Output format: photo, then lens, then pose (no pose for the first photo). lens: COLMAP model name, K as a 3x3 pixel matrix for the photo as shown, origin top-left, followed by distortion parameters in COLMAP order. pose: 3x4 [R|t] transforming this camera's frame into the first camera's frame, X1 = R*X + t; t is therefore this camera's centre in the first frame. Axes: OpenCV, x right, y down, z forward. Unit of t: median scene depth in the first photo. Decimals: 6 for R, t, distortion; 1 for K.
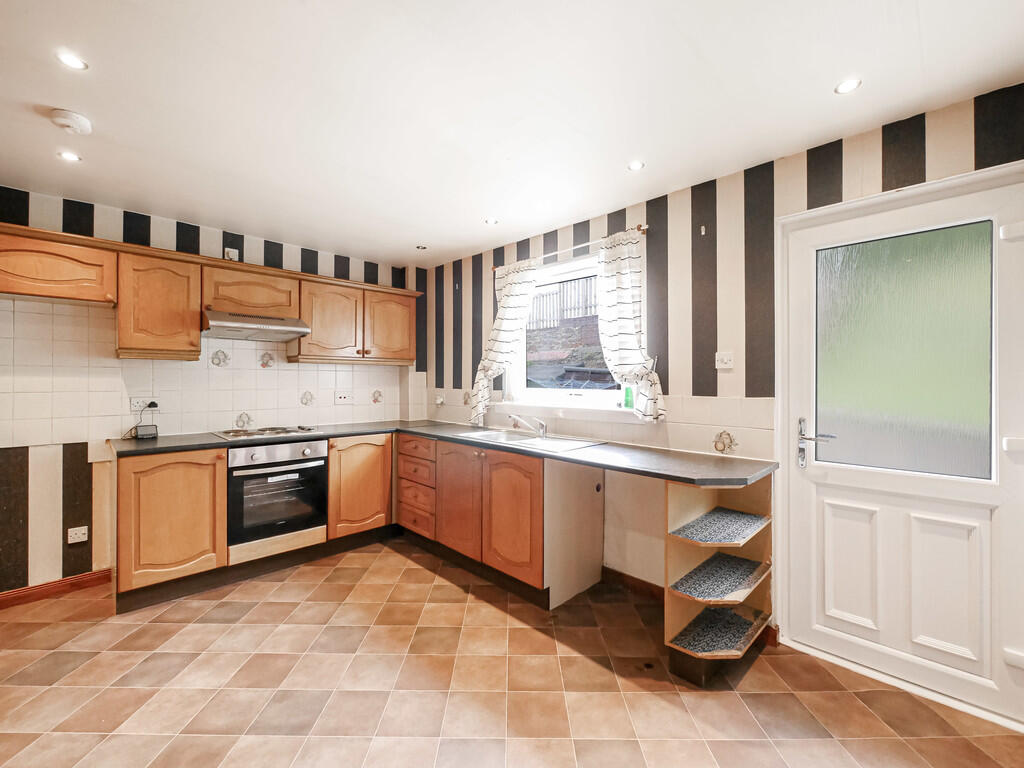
lens RADIAL K [[430.8, 0, 510.7], [0, 430.8, 385.5], [0, 0, 1]] dist [-0.009637, -0.000214]
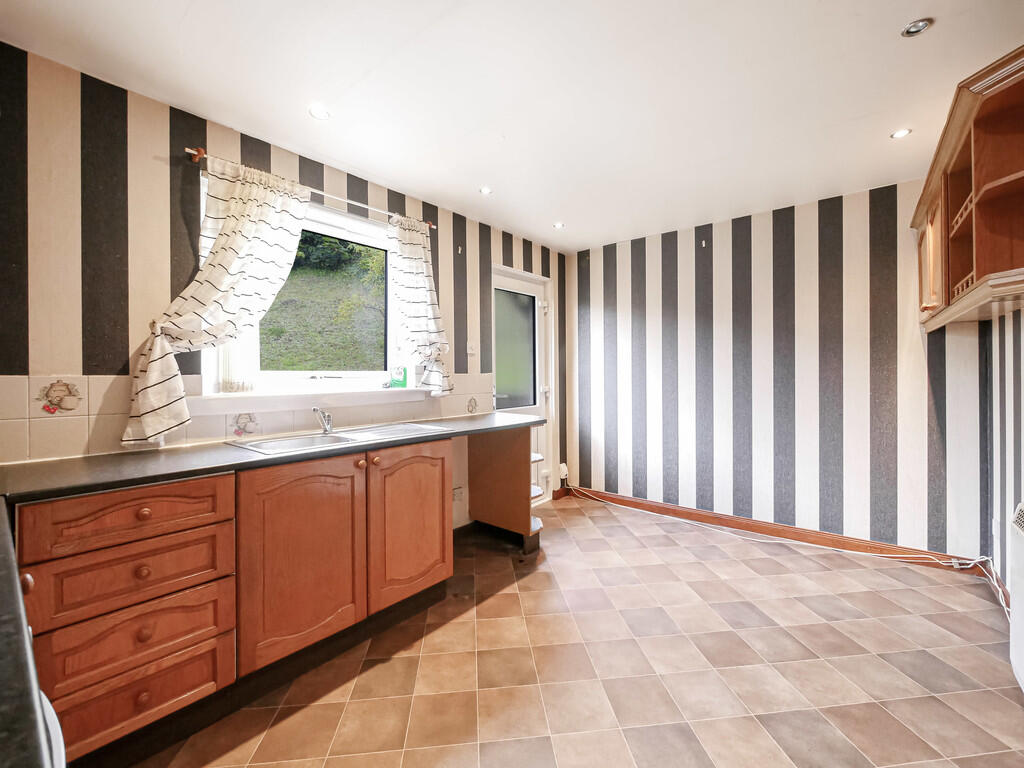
lens RADIAL K [[430.8, 0, 523.4], [0, 430.8, 367.7], [0, 0, 1]] dist [-0.009637, -0.000214]
pose [[-0.111666, 0.002975, 0.993741, -0.794070], [0.007556, 0.999969, -0.002145, 0.009978], [-0.993717, 0.007269, -0.111686, 0.828710]]
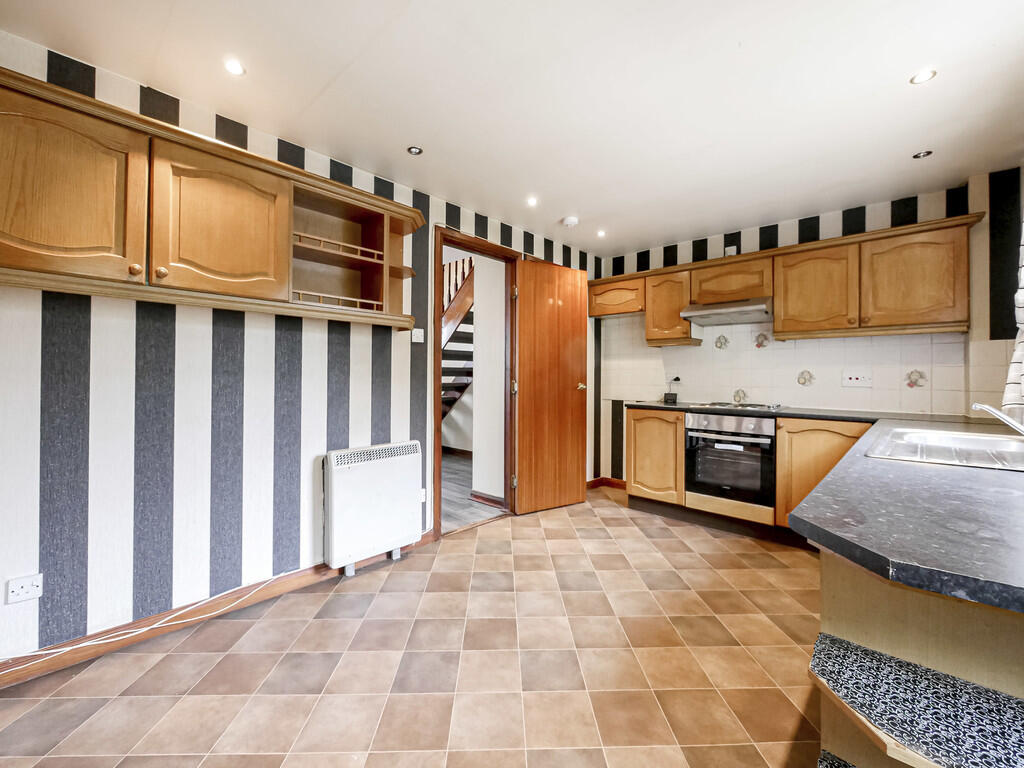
lens RADIAL K [[430.8, 0, 508.2], [0, 430.8, 373.5], [0, 0, 1]] dist [-0.009637, -0.000214]
pose [[0.023692, -0.001572, -0.999718, 0.577682], [-0.007761, 0.999968, -0.001756, 0.036255], [0.999689, 0.007800, 0.023679, 0.437027]]
